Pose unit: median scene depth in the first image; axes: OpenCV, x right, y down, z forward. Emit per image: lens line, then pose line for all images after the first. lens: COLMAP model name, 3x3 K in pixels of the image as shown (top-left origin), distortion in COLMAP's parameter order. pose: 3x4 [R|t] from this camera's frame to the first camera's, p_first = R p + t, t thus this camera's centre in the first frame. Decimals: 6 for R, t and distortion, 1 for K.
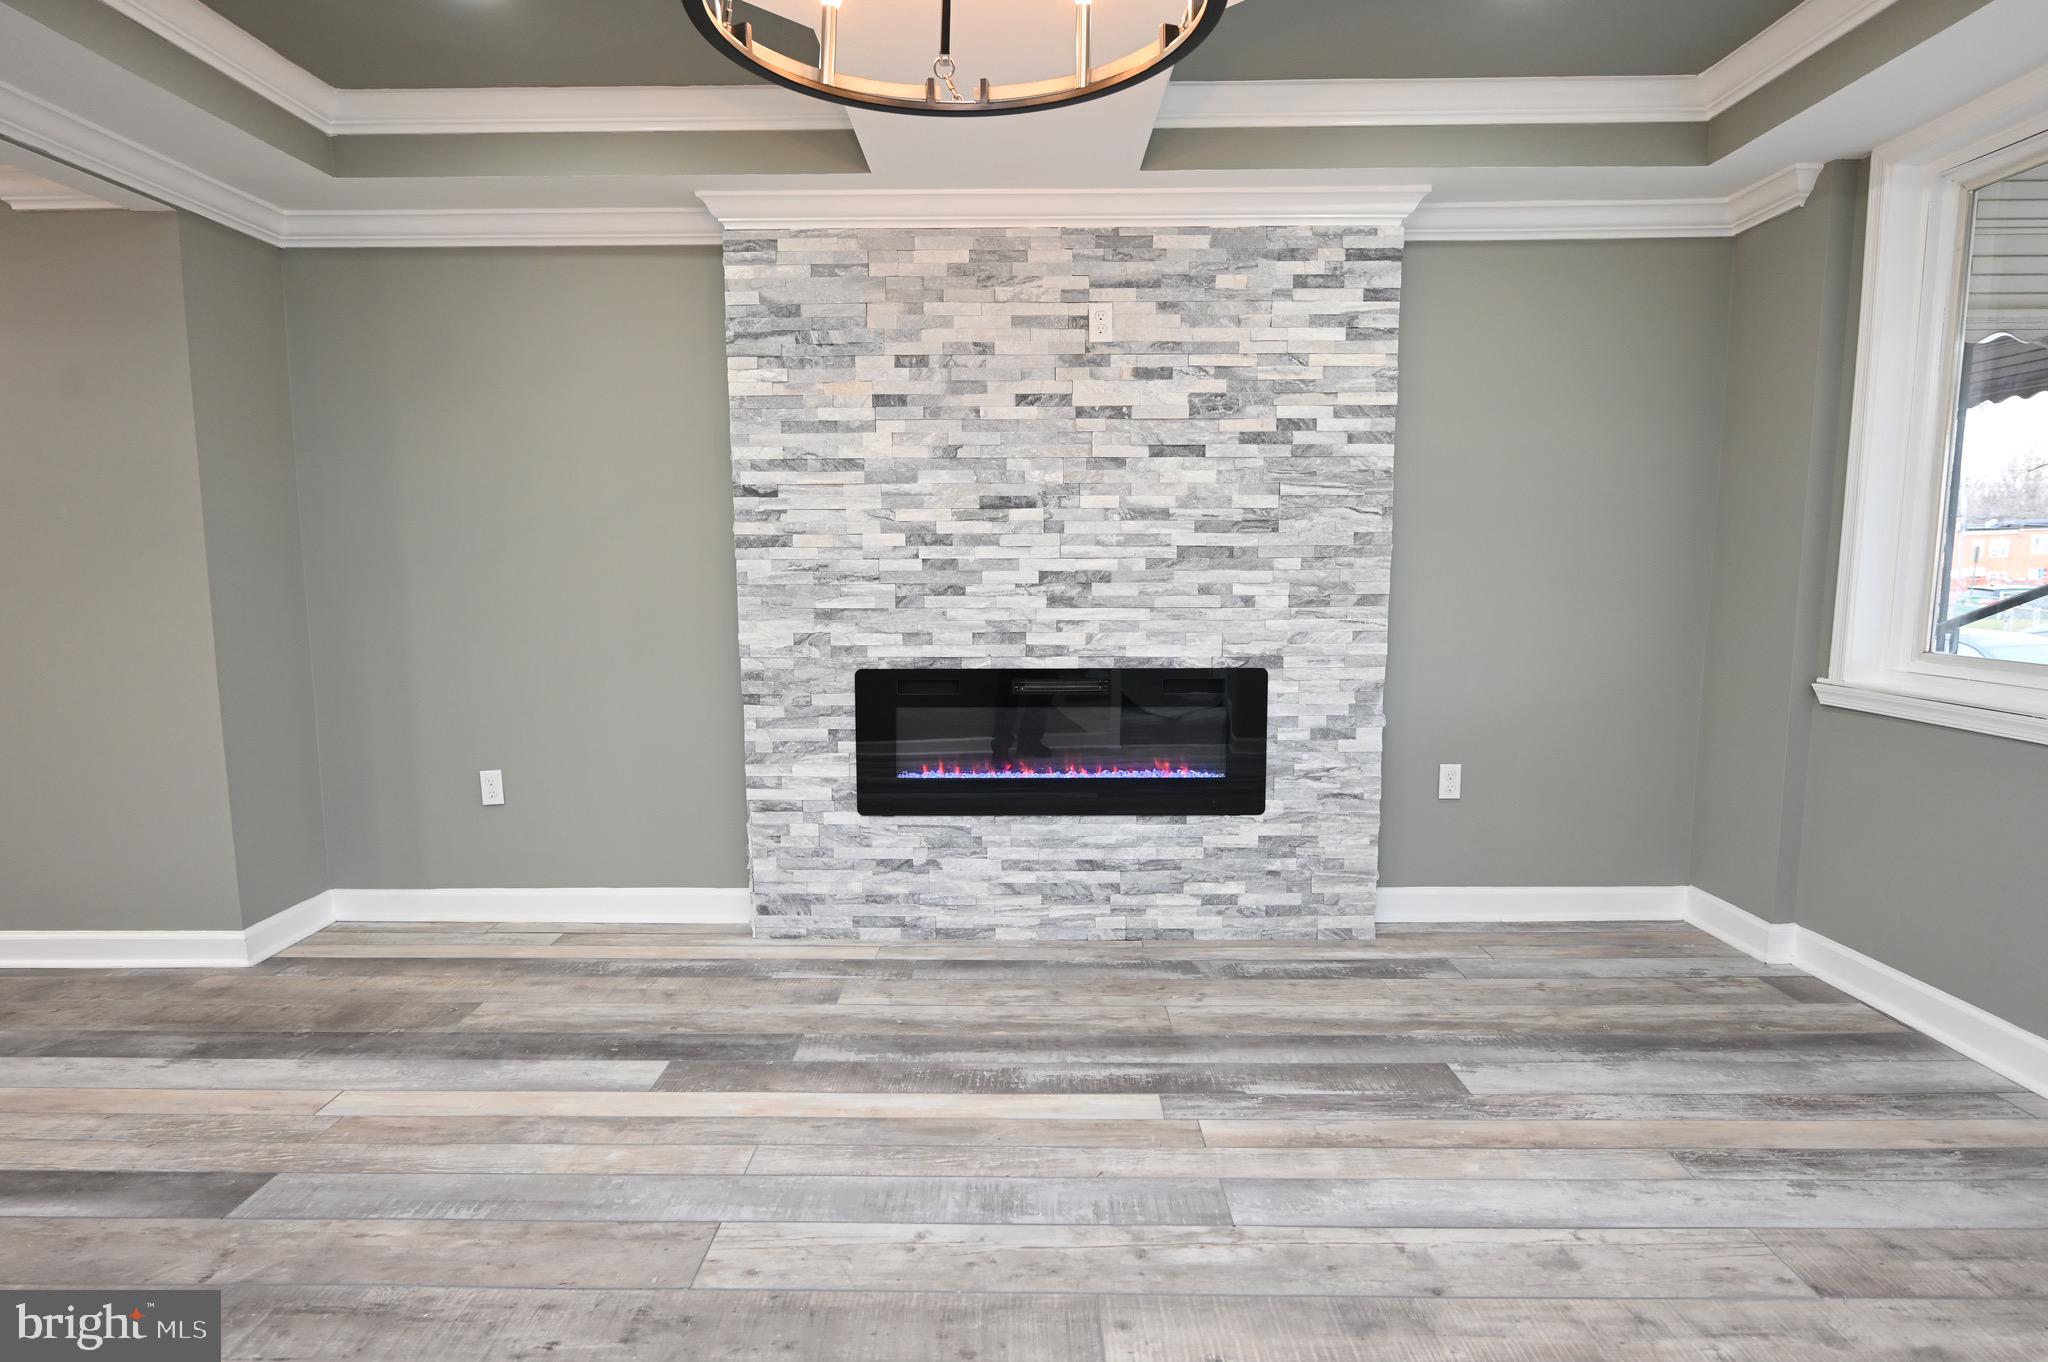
lens RADIAL K [[1072.8, 0, 1015.9], [0, 1072.8, 685.3], [0, 0, 1]] dist [-0.001467, -0.000262]
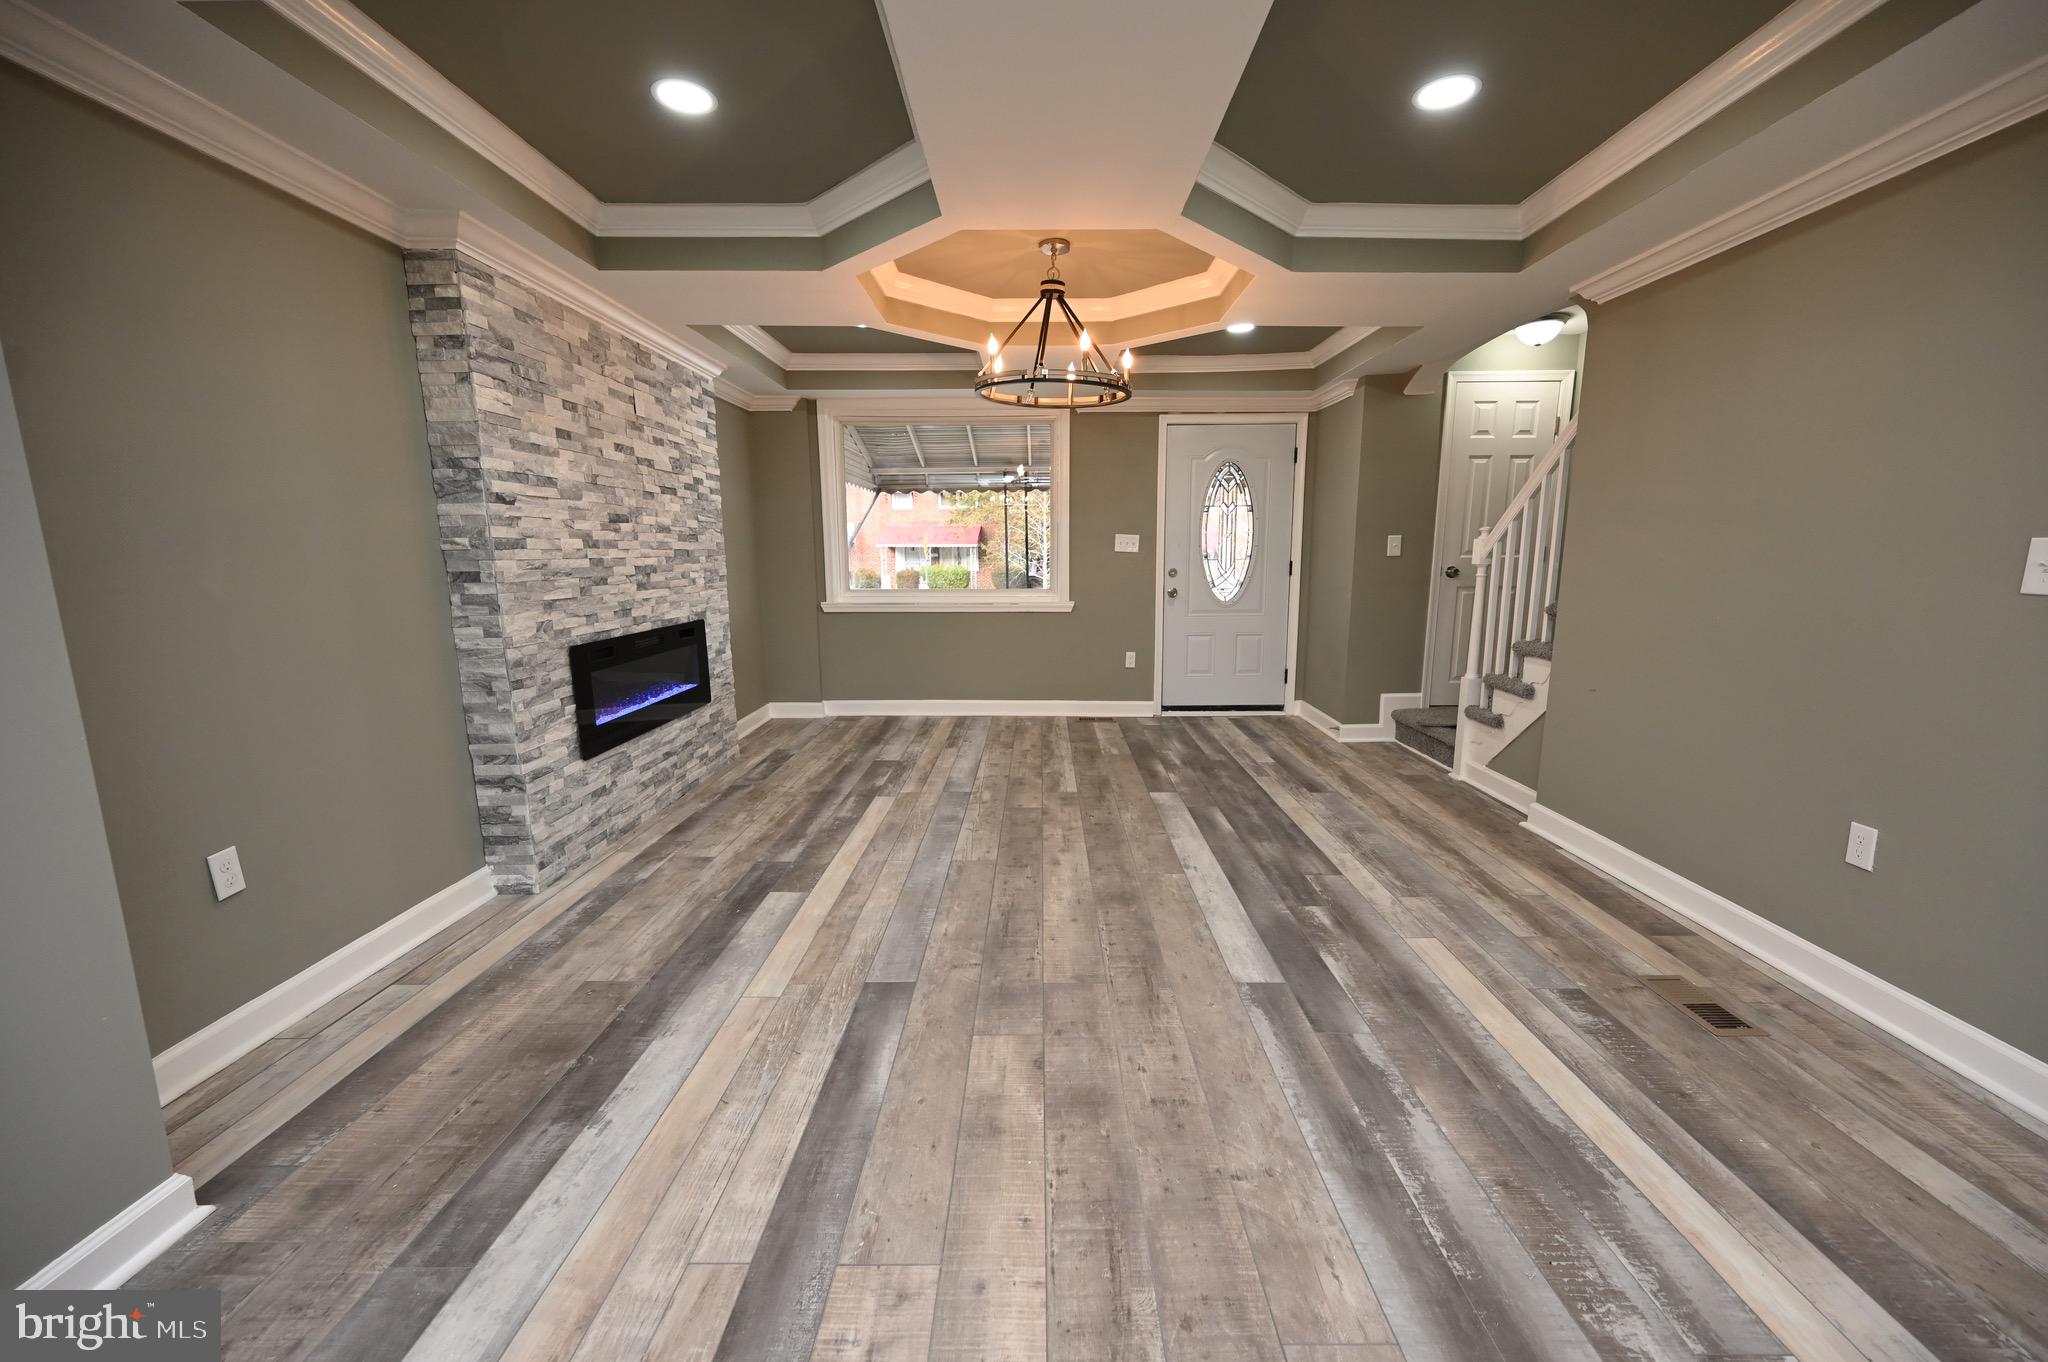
lens RADIAL K [[803.8, 0, 1032.2], [0, 803.8, 687.7], [0, 0, 1]] dist [-0.001587, 0.000413]
pose [[-0.003168, -0.166144, 0.986096, -1.123577], [0.119919, 0.978922, 0.165320, -0.060936], [-0.992779, 0.118776, 0.016823, 0.466479]]
